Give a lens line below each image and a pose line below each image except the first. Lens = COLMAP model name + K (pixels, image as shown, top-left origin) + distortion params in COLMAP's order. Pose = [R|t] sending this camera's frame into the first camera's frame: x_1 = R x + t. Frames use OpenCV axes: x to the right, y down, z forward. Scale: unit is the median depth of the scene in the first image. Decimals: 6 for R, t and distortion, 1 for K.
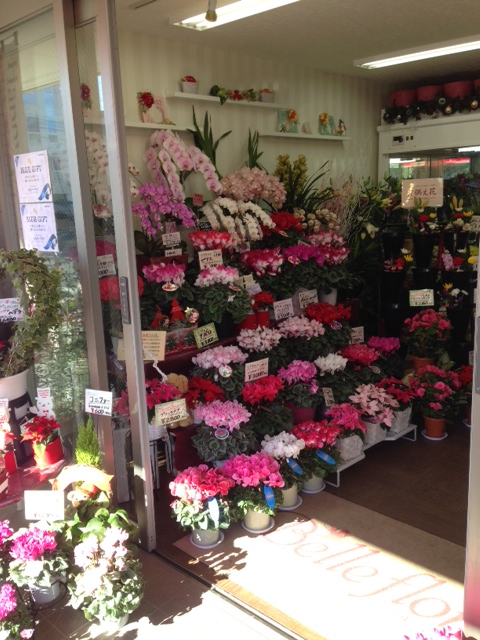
lens RADIAL K [[609.2, 0, 241.1], [0, 609.2, 321.5], [0, 0, 1]] dist [0.061518, 0.000000]
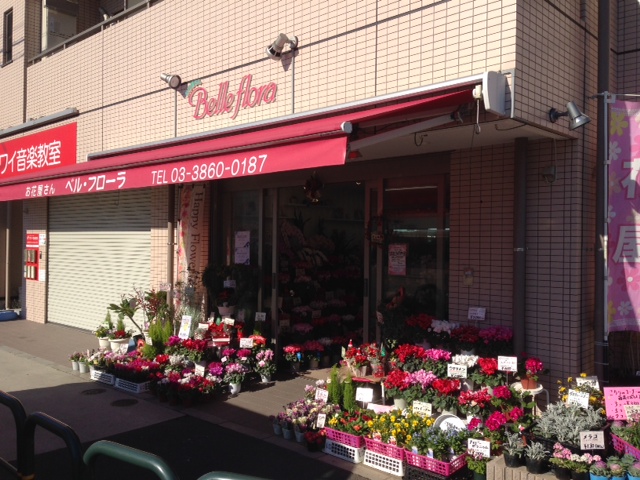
lens RADIAL K [[609.2, 0, 319.7], [0, 609.2, 239.6], [0, 0, 1]] dist [0.061518, 0.000000]
pose [[0.998928, 0.046114, 0.004119, 0.012385], [-0.044290, 0.977743, -0.205079, 0.274060], [-0.013484, 0.204676, 0.978737, -1.458250]]
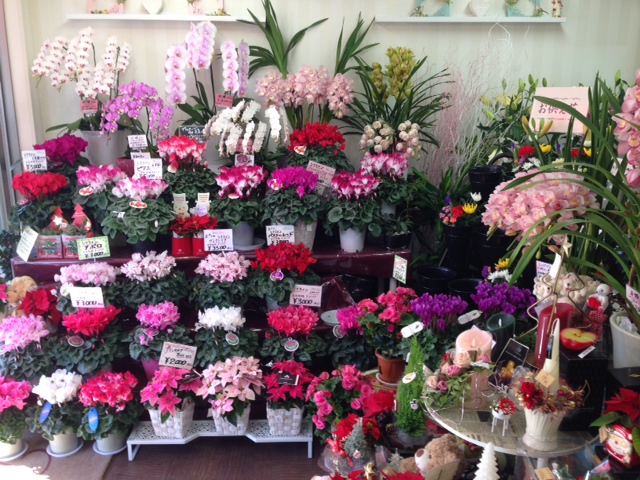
lens RADIAL K [[609.2, 0, 320.1], [0, 609.2, 238.6], [0, 0, 1]] dist [0.061518, 0.000000]
pose [[0.722252, 0.216641, -0.656825, 0.757015], [-0.175320, 0.976006, 0.129132, -0.163143], [0.669040, 0.021889, 0.742904, 0.494986]]
